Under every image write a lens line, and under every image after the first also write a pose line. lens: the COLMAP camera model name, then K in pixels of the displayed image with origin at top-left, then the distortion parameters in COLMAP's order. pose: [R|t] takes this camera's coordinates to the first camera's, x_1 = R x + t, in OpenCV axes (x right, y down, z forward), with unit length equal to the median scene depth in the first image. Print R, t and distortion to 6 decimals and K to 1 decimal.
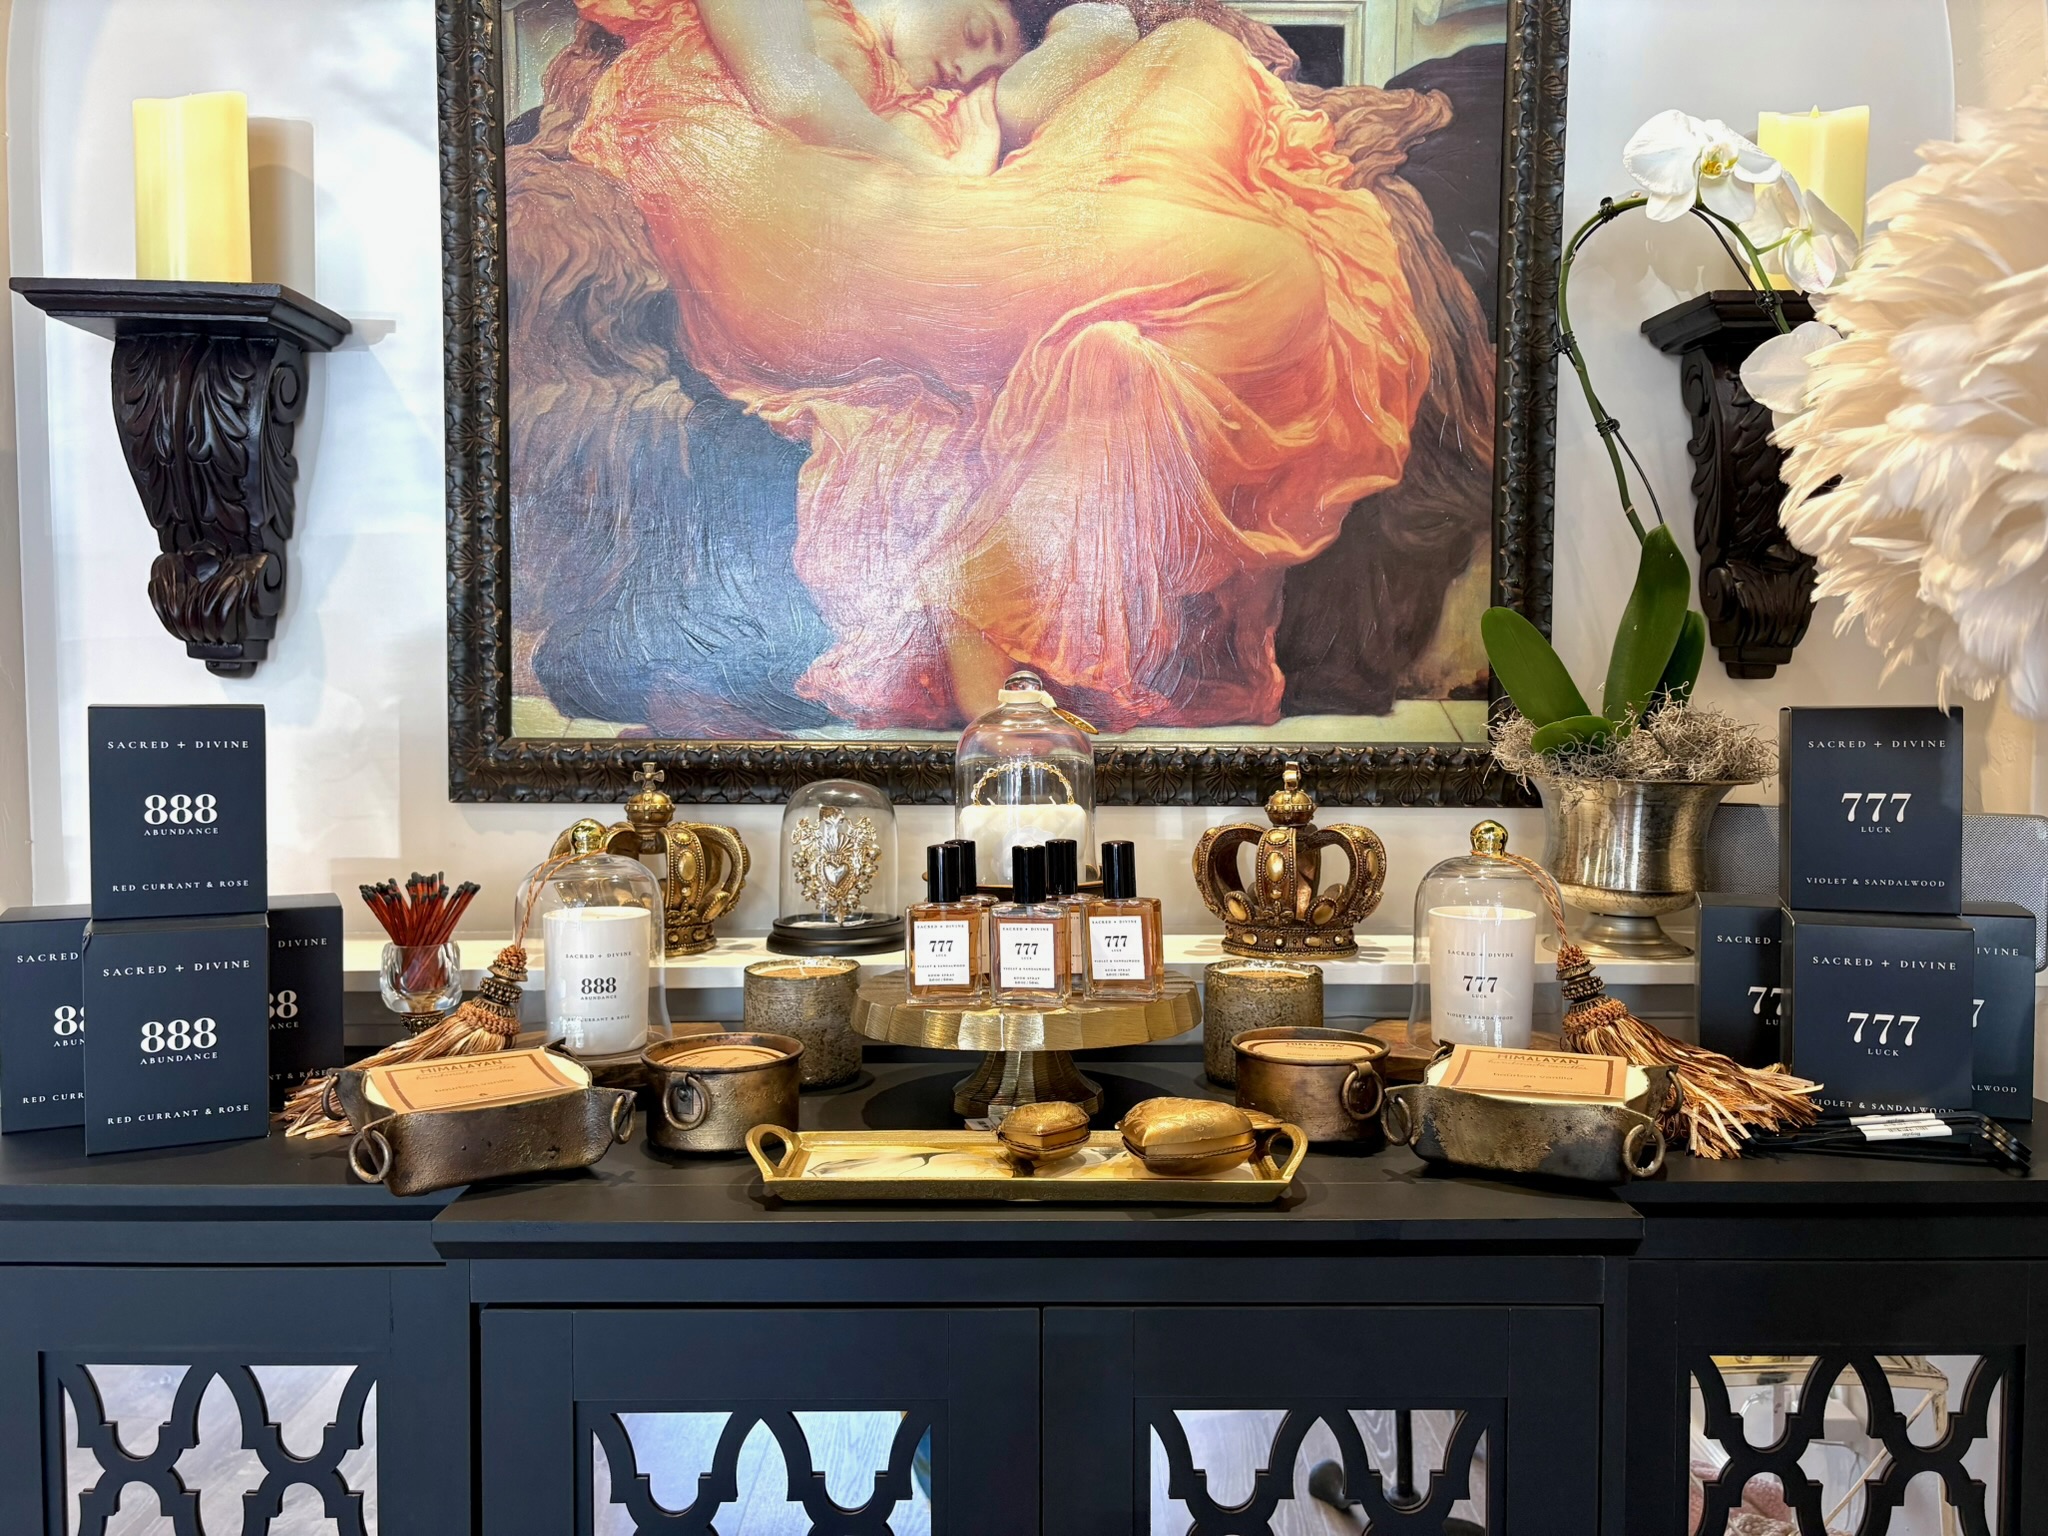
lens RADIAL K [[1581.9, 0, 995.2], [0, 1581.9, 770.1], [0, 0, 1]] dist [0.060536, -0.161651]
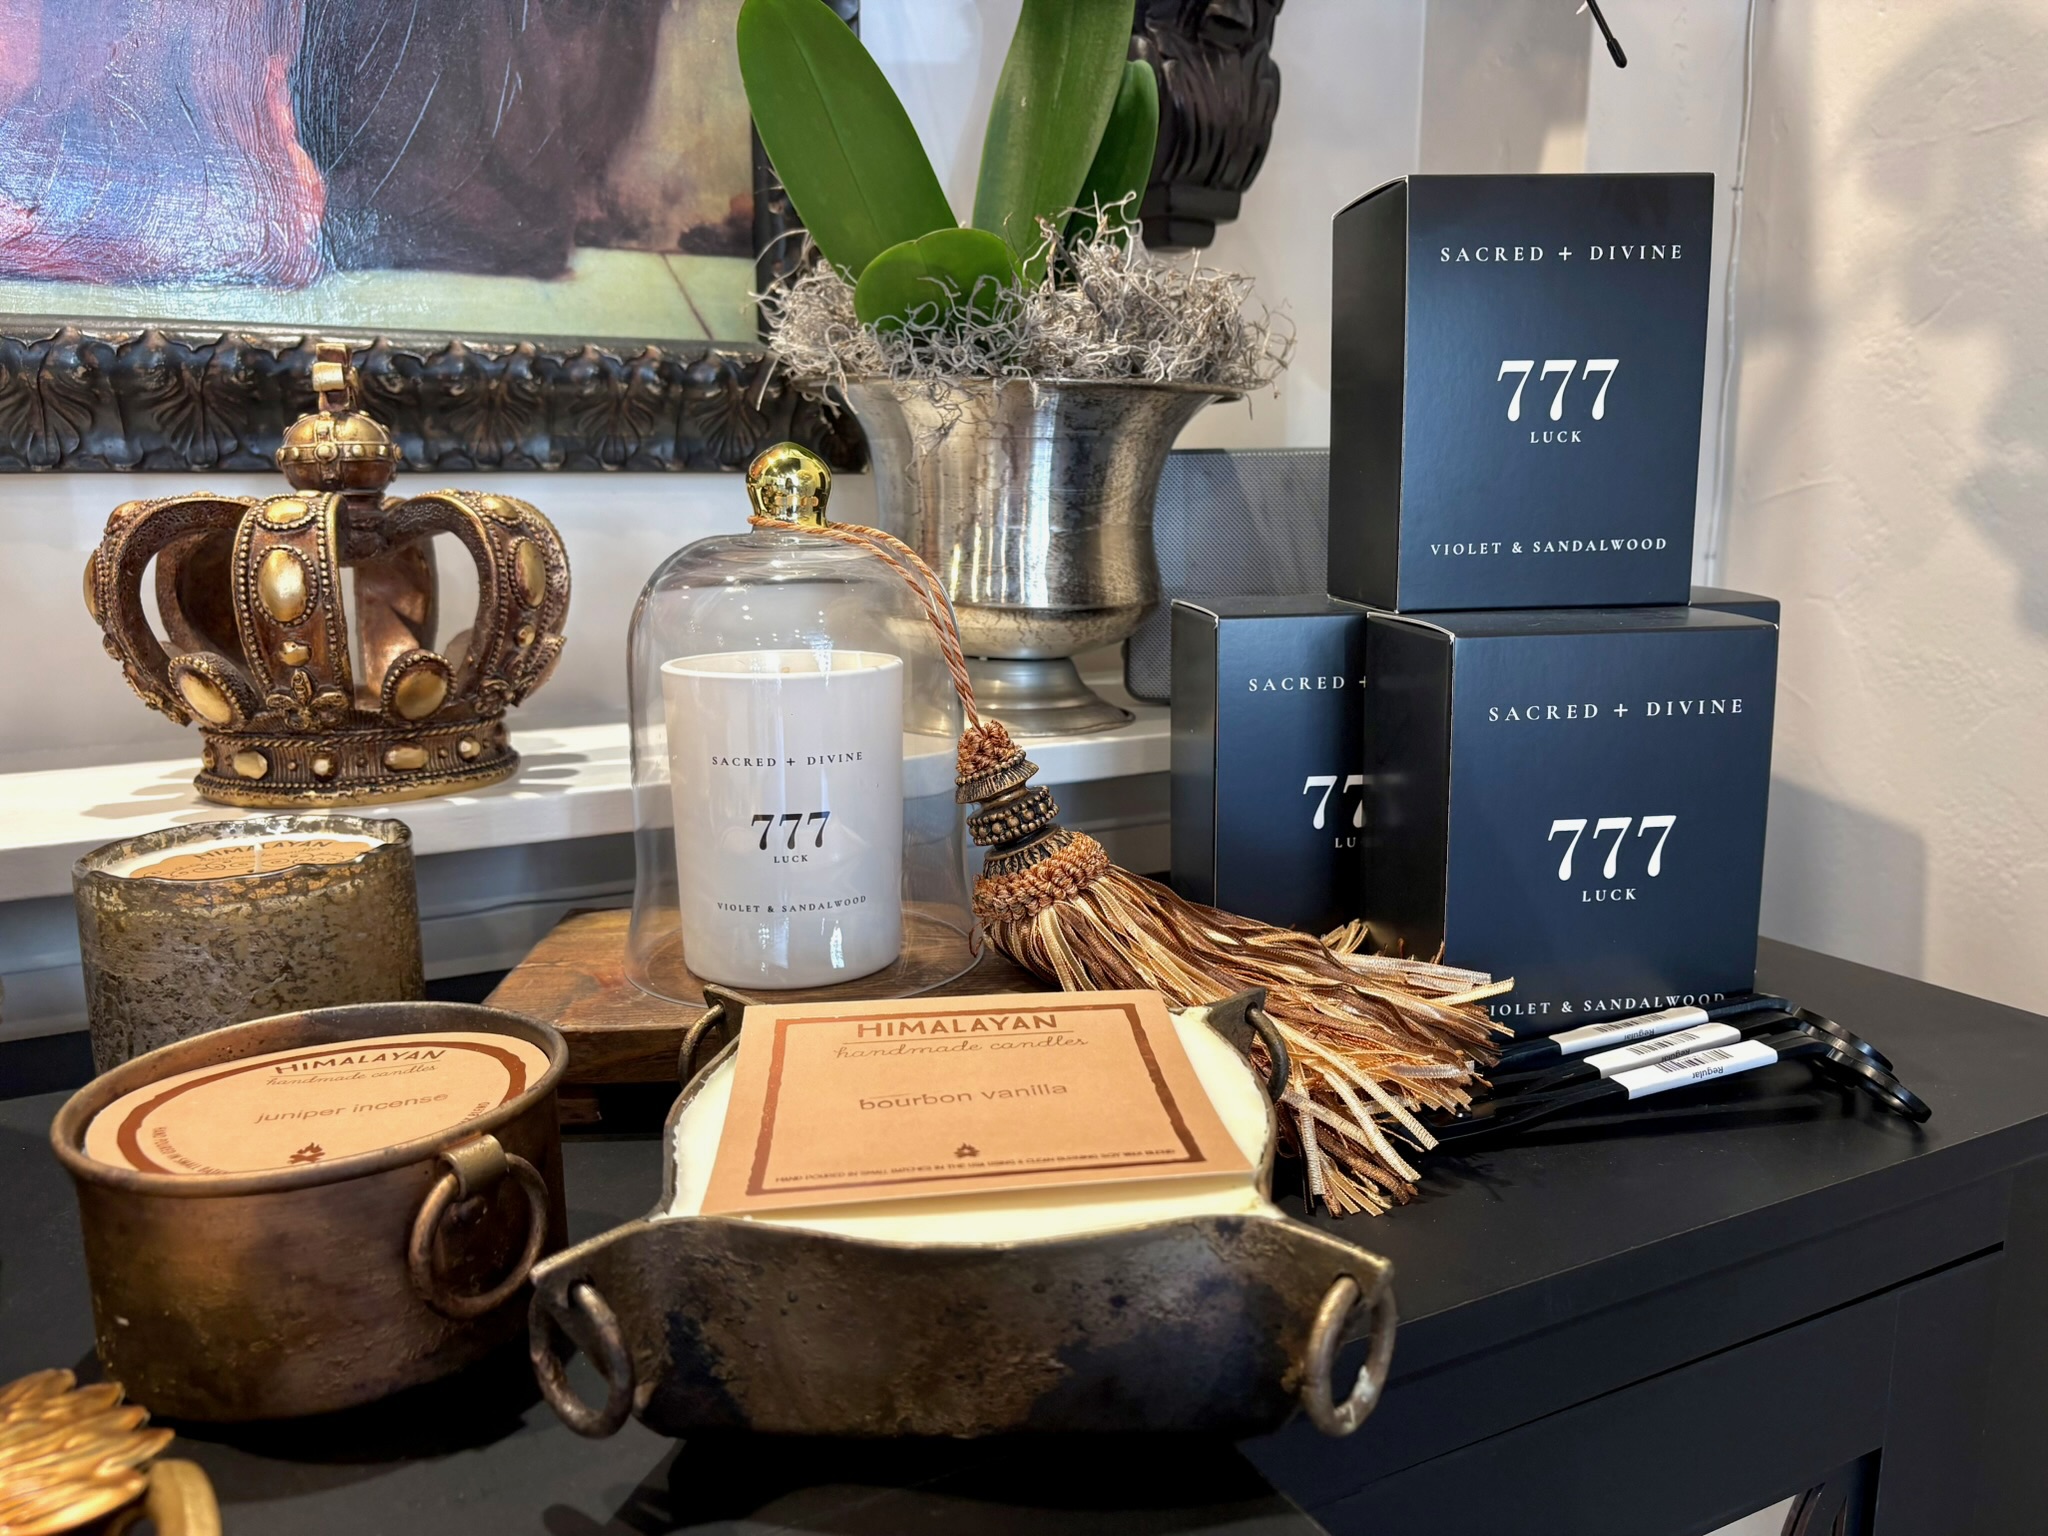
lens RADIAL K [[1581.9, 0, 995.2], [0, 1581.9, 770.1], [0, 0, 1]] dist [0.060536, -0.161651]
pose [[0.893041, -0.090952, 0.440688, 0.155342], [0.030276, 0.989285, 0.142821, 0.055362], [-0.448956, -0.114203, 0.886226, 0.552711]]
